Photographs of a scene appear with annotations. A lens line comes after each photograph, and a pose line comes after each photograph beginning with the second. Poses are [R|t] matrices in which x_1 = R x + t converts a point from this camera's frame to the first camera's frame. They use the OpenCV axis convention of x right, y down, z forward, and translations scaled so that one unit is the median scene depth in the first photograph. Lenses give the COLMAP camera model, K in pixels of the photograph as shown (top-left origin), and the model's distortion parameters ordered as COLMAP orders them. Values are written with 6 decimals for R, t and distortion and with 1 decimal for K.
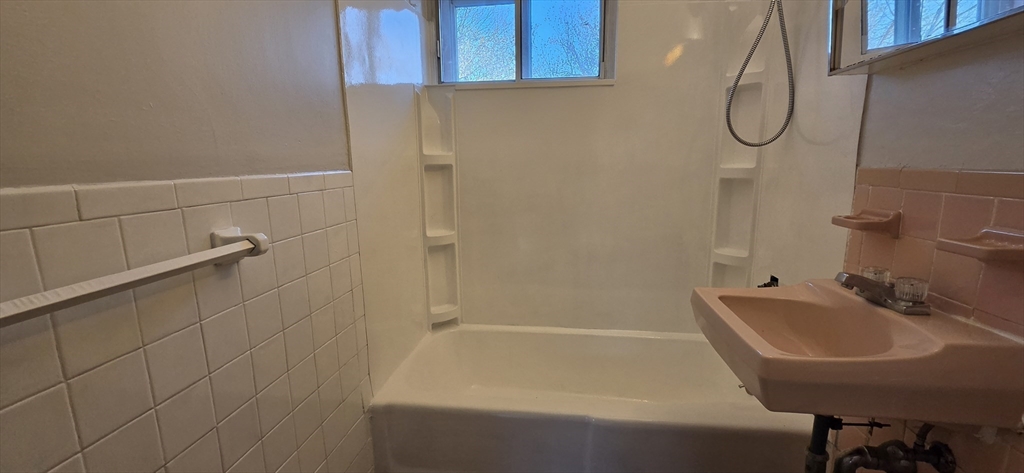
lens RADIAL K [[419.3, 0, 516.9], [0, 419.3, 234.5], [0, 0, 1]] dist [-0.002860, 0.003644]
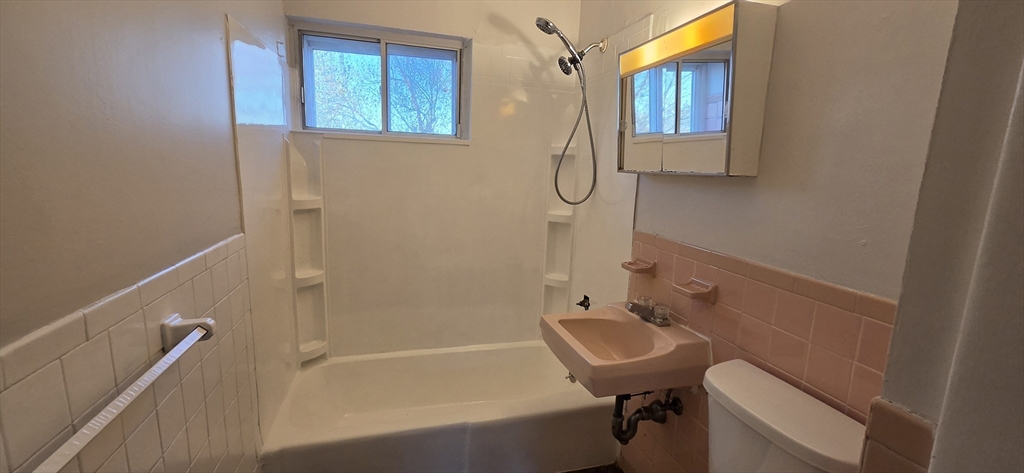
lens RADIAL K [[419.3, 0, 512.7], [0, 419.3, 234.8], [0, 0, 1]] dist [-0.002860, 0.003644]
pose [[0.916587, -0.021966, 0.399230, -0.200357], [0.023322, 0.999727, 0.001461, -0.134510], [-0.399154, 0.007972, 0.916849, -0.223998]]
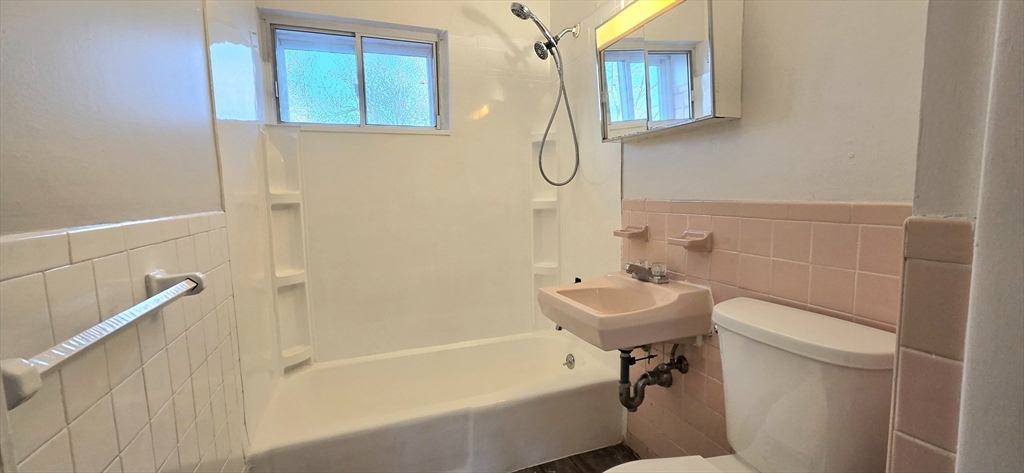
lens RADIAL K [[419.3, 0, 516.2], [0, 419.3, 234.6], [0, 0, 1]] dist [-0.002860, 0.003644]
pose [[0.882268, -0.054641, 0.467565, -0.256069], [0.093324, 0.993829, -0.059955, 0.026069], [-0.461404, 0.096532, 0.881923, -0.179787]]
